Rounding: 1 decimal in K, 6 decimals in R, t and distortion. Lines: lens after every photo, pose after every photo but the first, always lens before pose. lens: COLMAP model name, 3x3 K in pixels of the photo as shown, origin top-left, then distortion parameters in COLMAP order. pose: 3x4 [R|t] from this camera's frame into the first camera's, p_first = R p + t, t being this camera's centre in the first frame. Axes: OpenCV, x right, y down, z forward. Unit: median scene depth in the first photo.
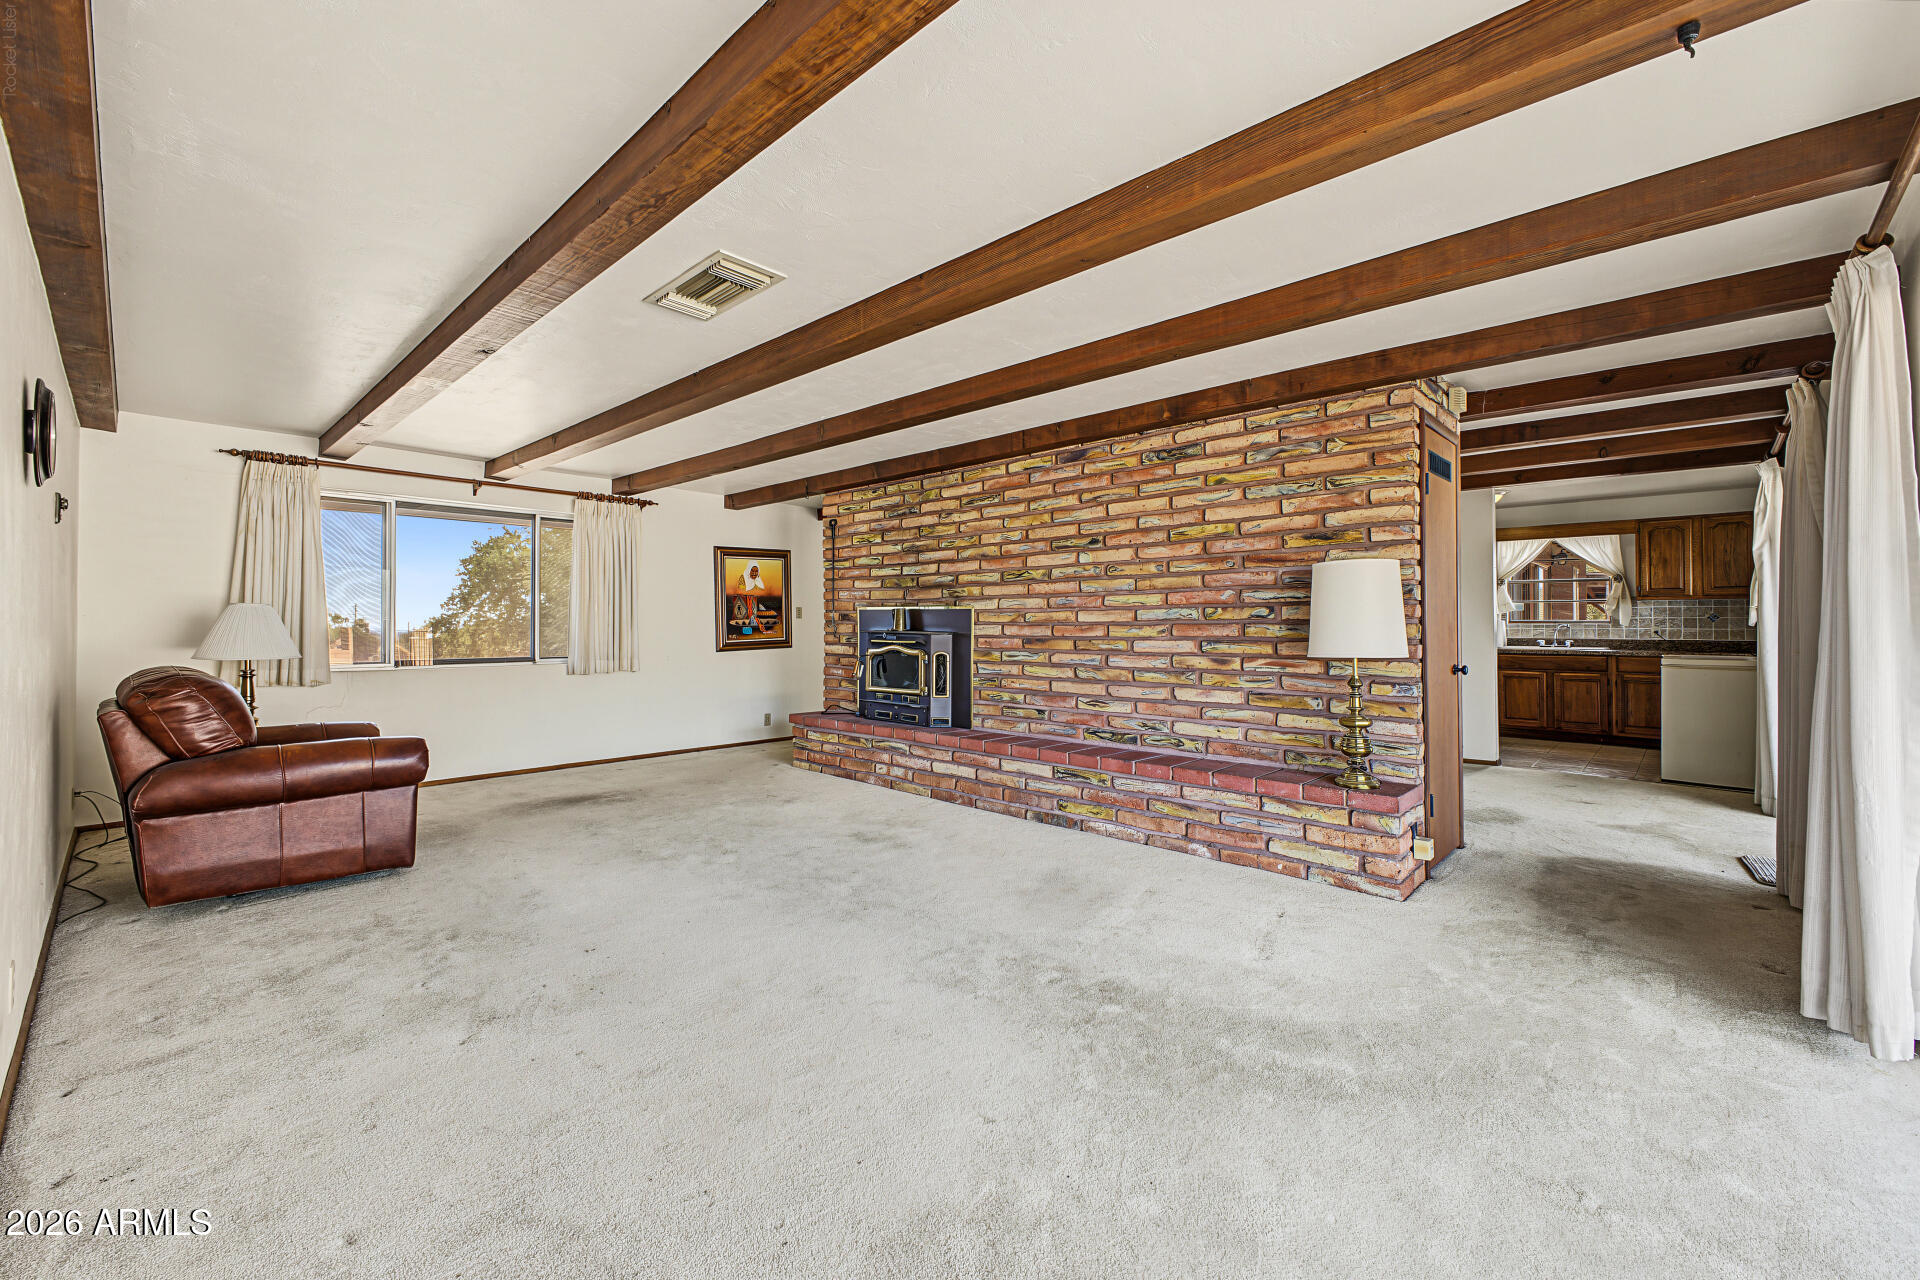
lens RADIAL K [[776.5, 0, 962.8], [0, 776.5, 620.7], [0, 0, 1]] dist [0.012397, -0.004479]
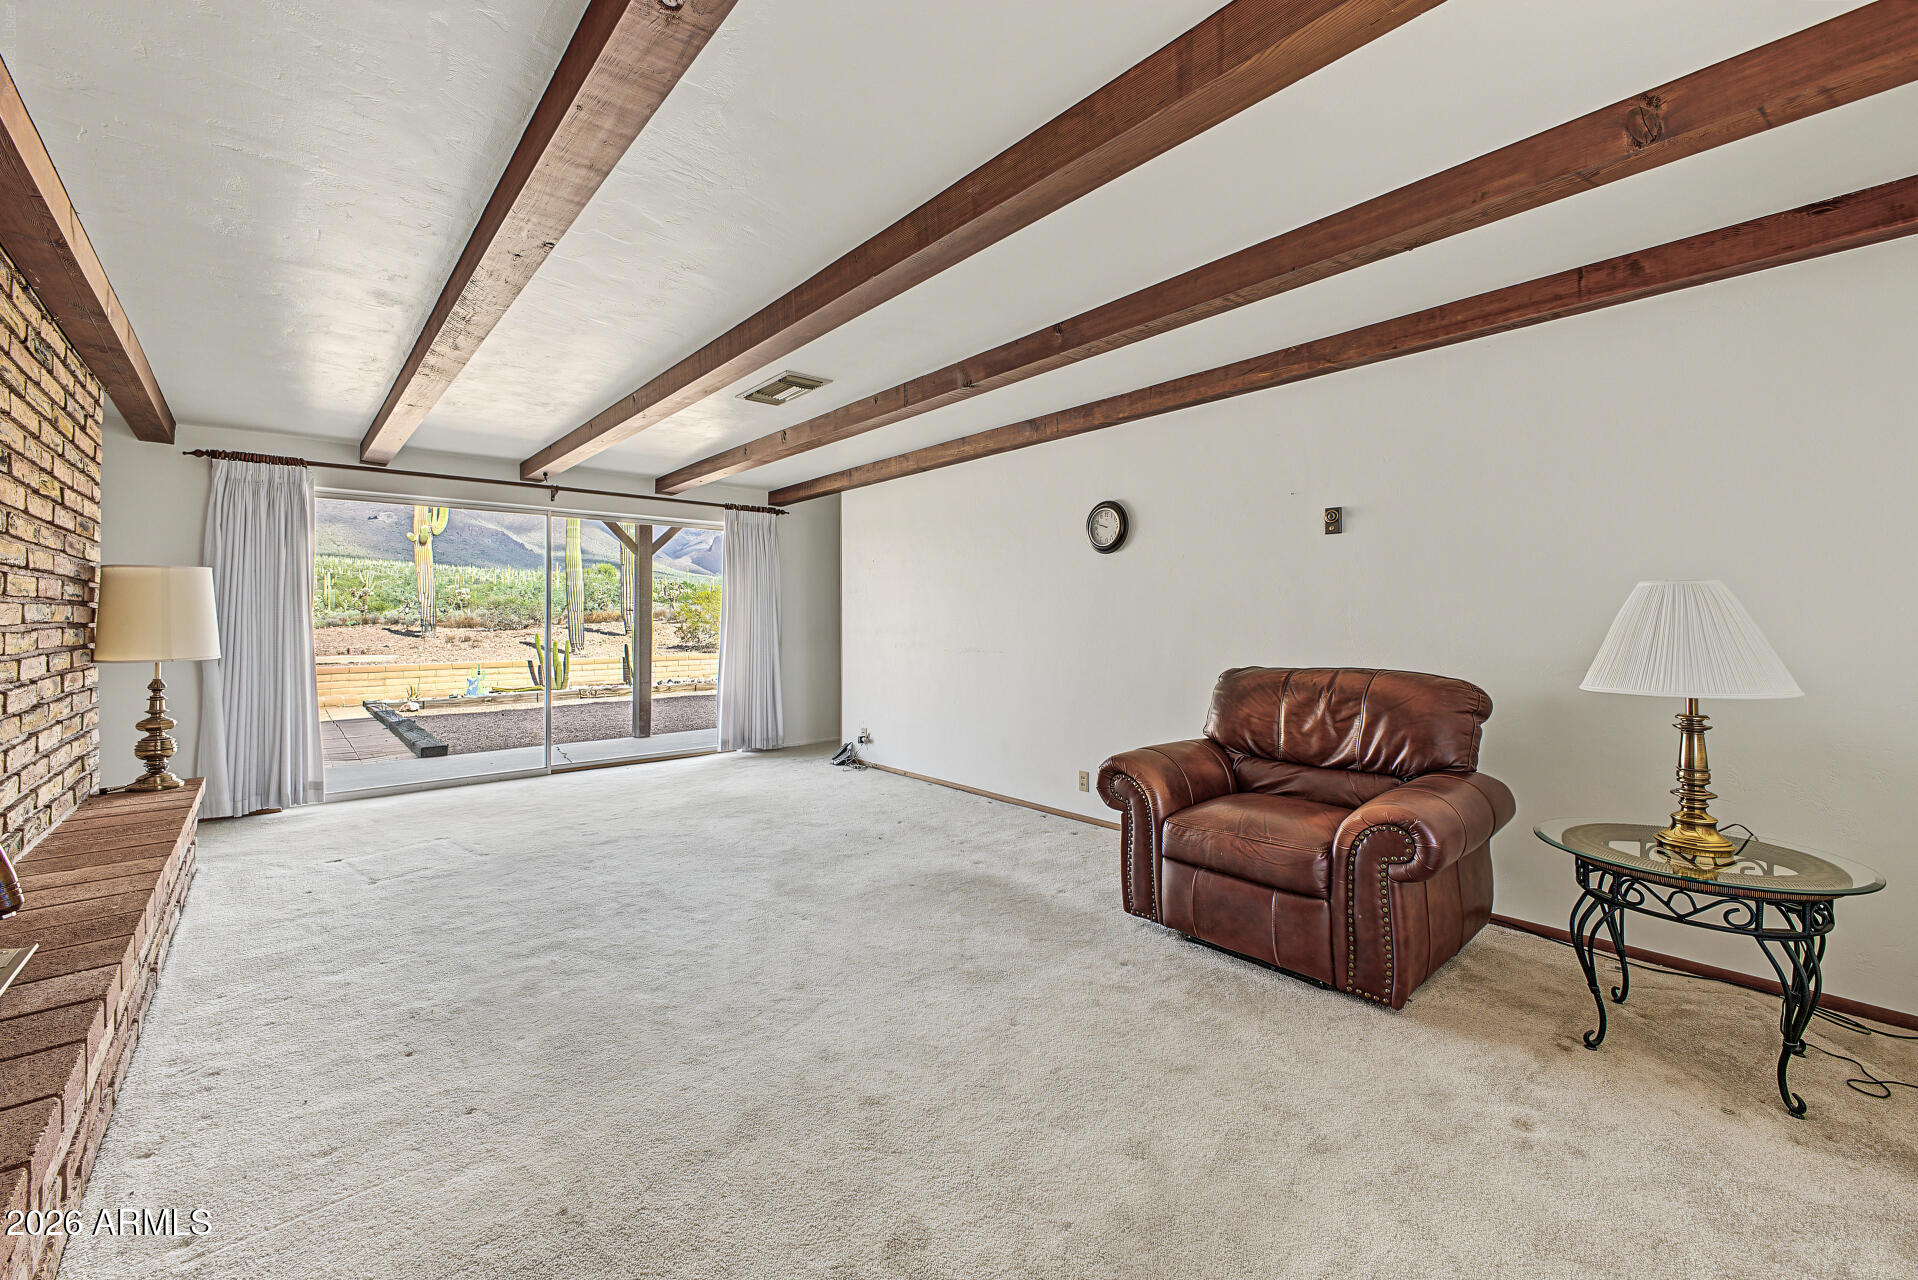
lens RADIAL K [[775.7, 0, 961.8], [0, 775.7, 620.8], [0, 0, 1]] dist [0.012397, -0.004479]
pose [[-0.997320, 0.000186, 0.073163, -0.444249], [-0.000434, 0.999964, -0.008465, 0.002140], [-0.073162, -0.008474, -0.997284, 1.371750]]
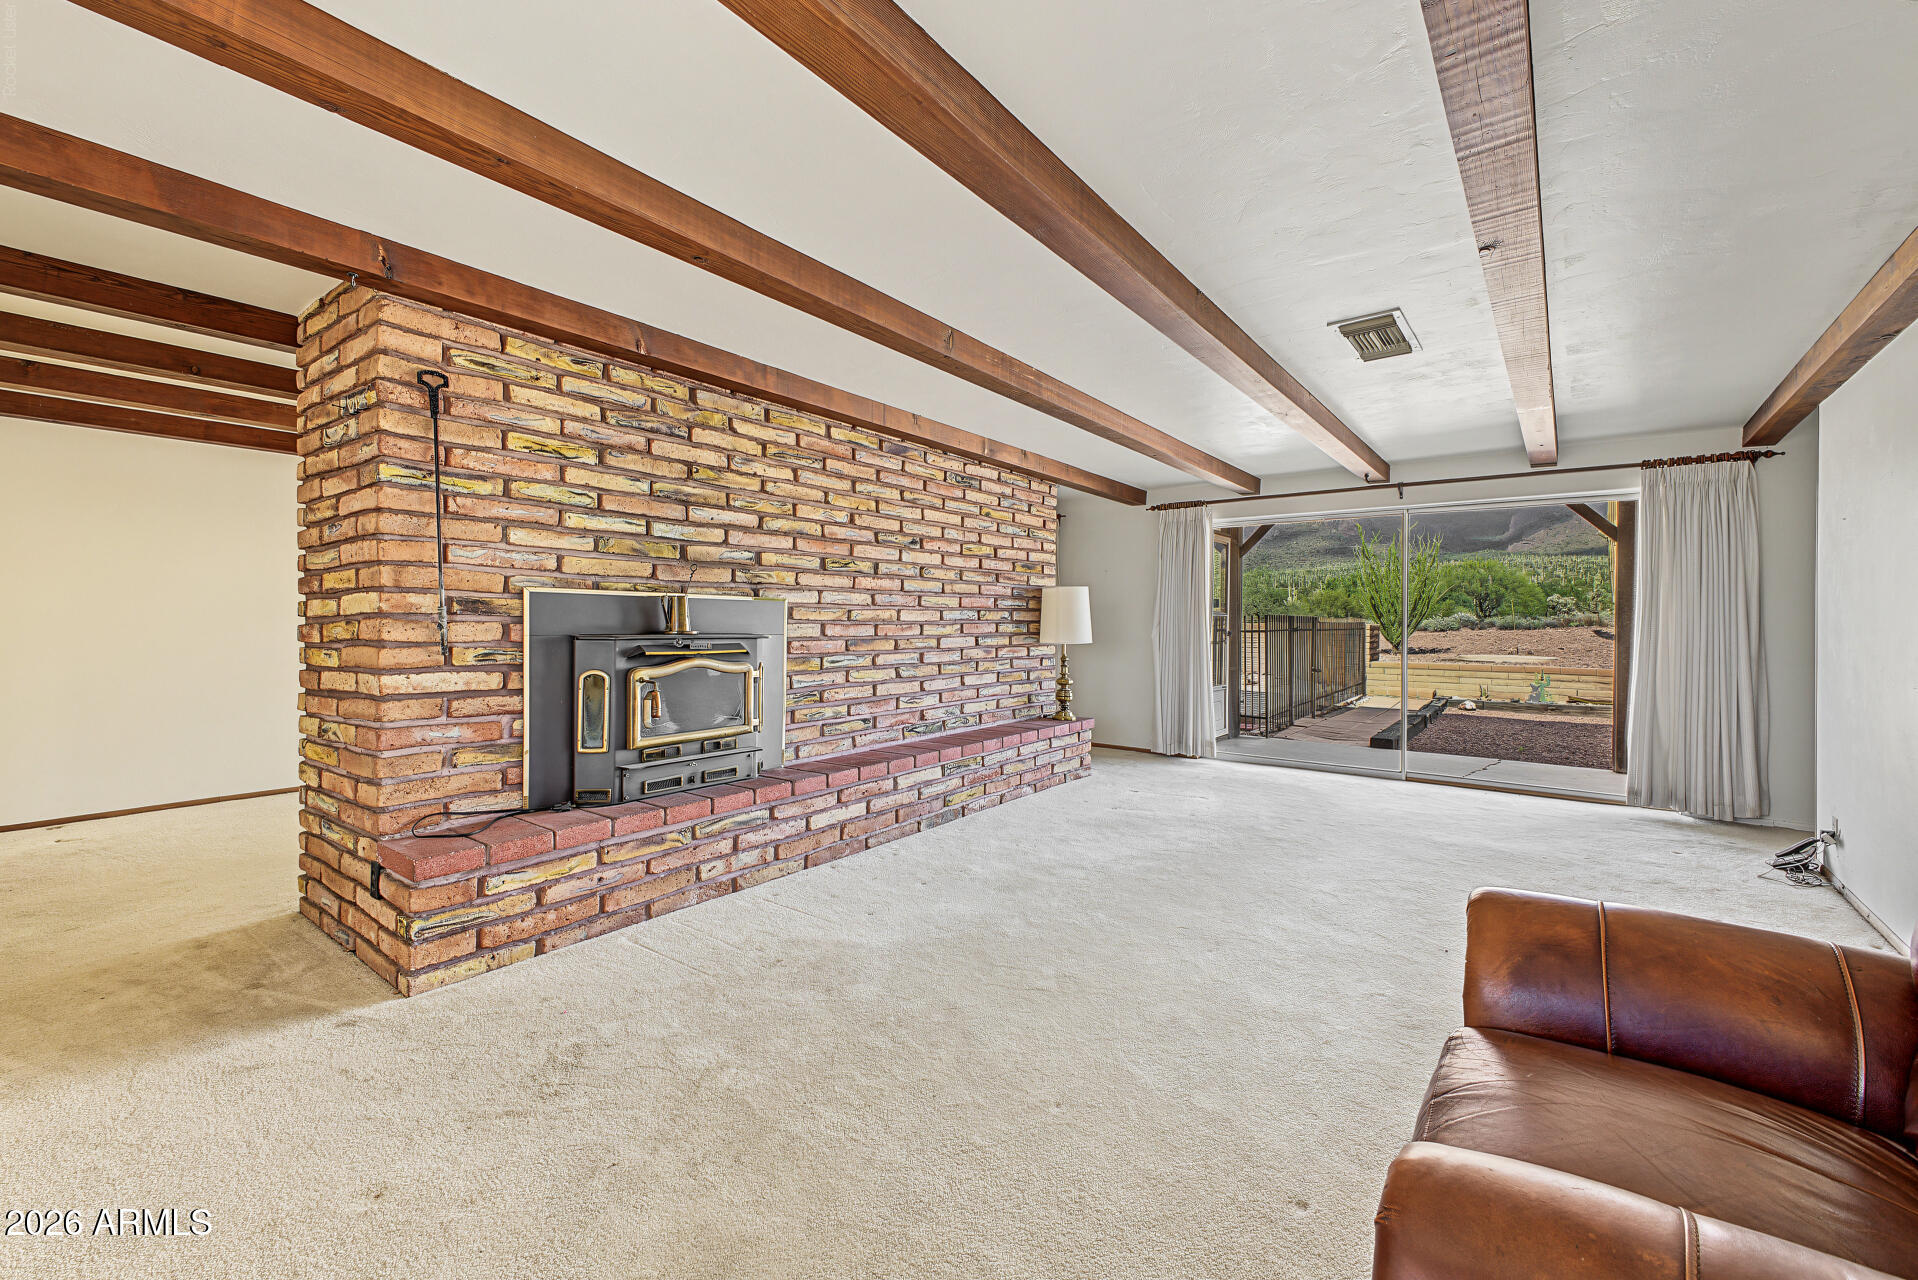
lens RADIAL K [[775.7, 0, 961.8], [0, 775.7, 620.8], [0, 0, 1]] dist [0.012397, -0.004479]
pose [[-0.114535, -0.004071, 0.993411, -0.811163], [-0.015512, 0.999877, 0.002309, -0.001932], [-0.993298, -0.015145, -0.114584, 1.008953]]
